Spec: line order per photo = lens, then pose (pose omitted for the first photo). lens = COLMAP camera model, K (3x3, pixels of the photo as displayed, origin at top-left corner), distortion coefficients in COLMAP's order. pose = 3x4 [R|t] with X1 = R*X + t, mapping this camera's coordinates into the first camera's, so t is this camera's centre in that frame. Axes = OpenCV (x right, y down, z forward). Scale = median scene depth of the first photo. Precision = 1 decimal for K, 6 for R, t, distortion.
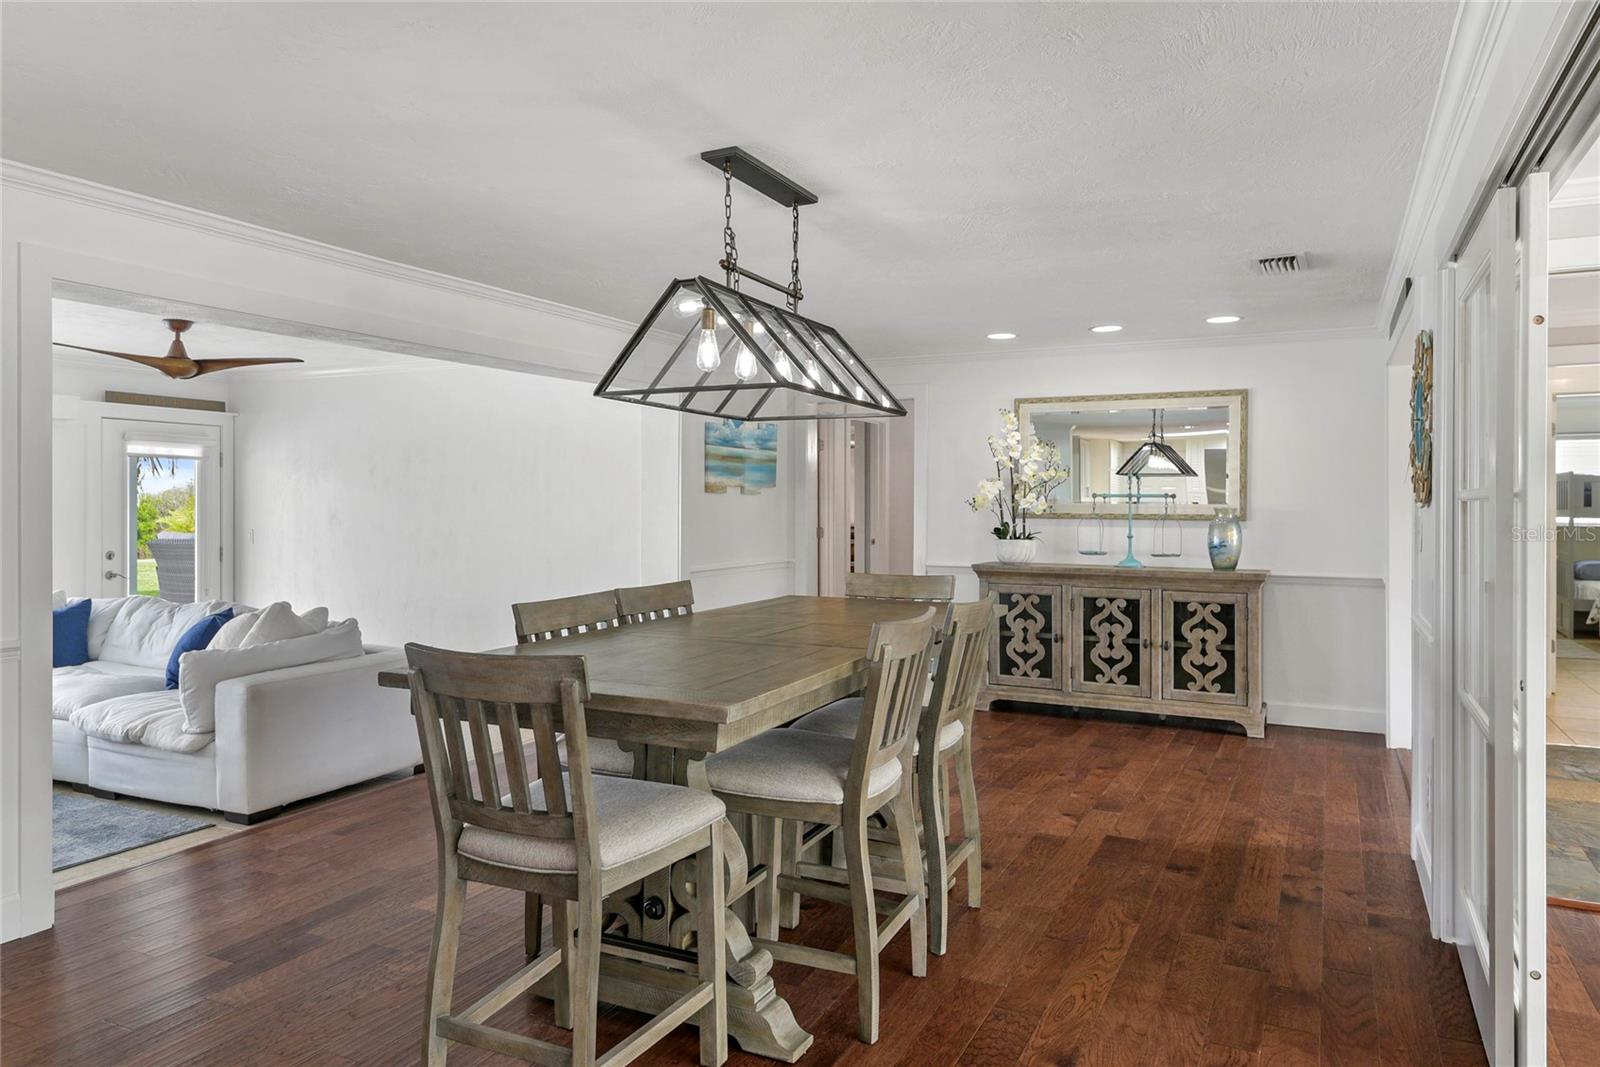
lens RADIAL K [[1049.1, 0, 777.5], [0, 1049.1, 521.4], [0, 0, 1]] dist [0.041456, -0.002166]
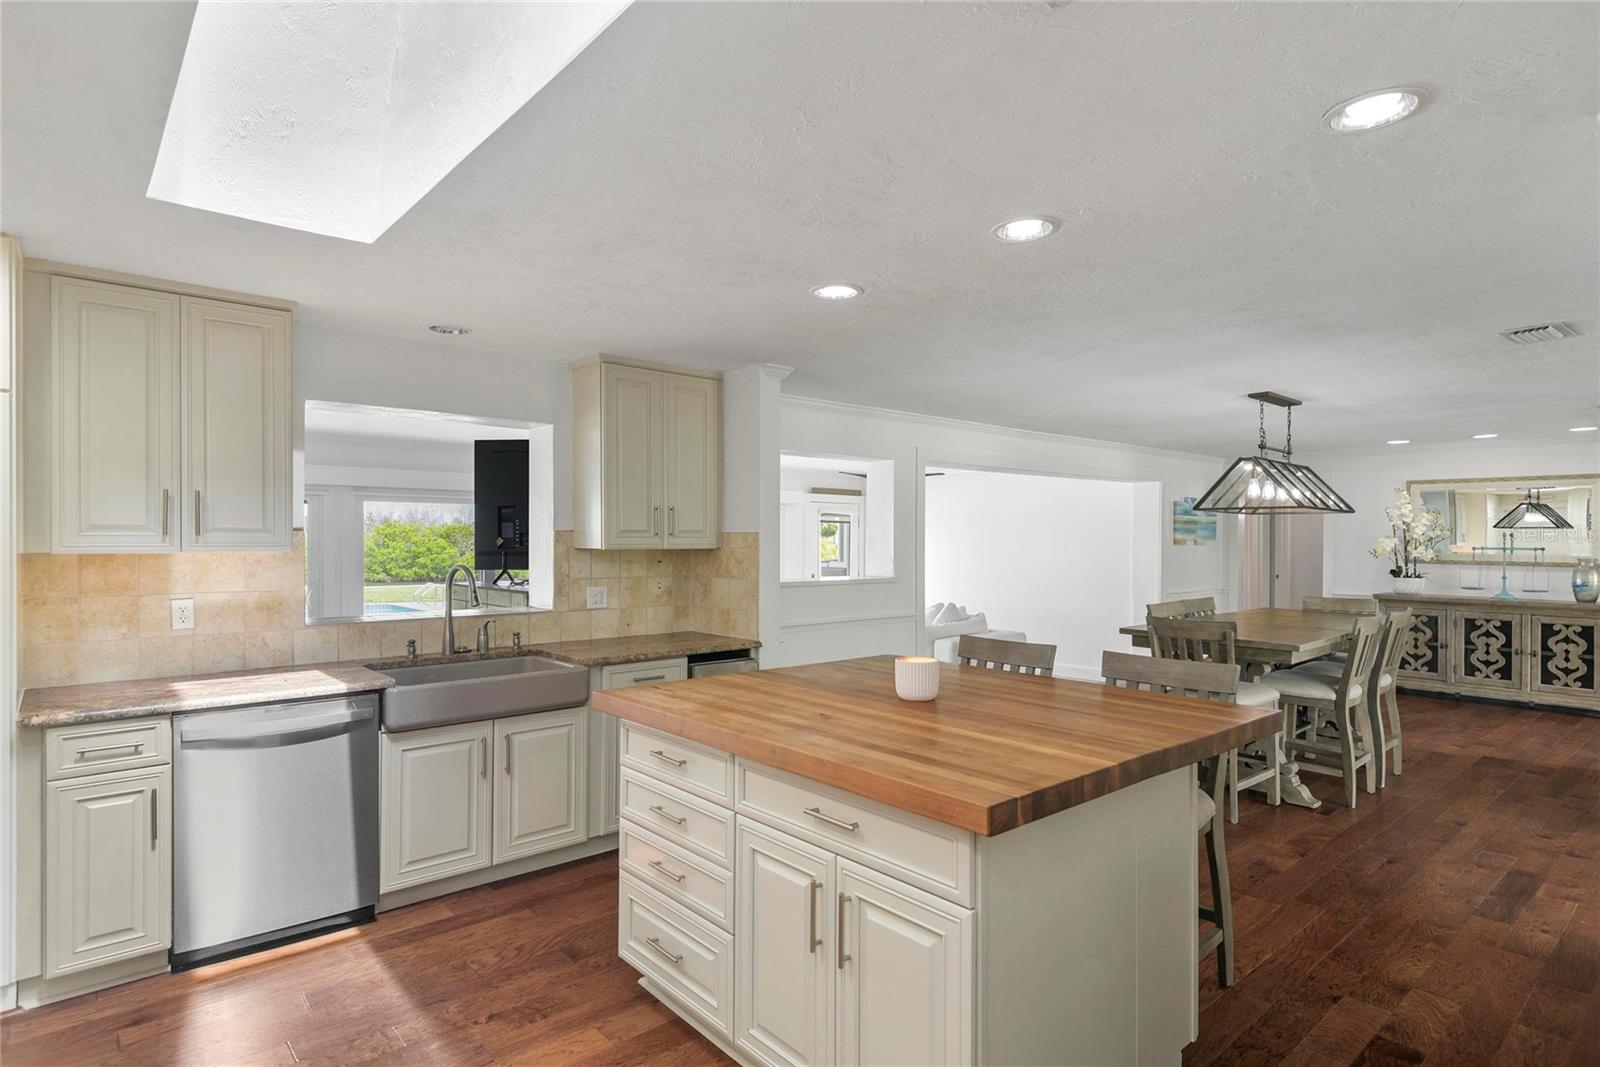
lens RADIAL K [[831.3, 0, 793.5], [0, 831.3, 546.3], [0, 0, 1]] dist [0.008455, -0.005951]
pose [[0.925958, 0.005437, -0.377587, -0.136330], [-0.008732, 0.999937, -0.007015, -0.011833], [0.377525, 0.009793, 0.925948, -0.426522]]
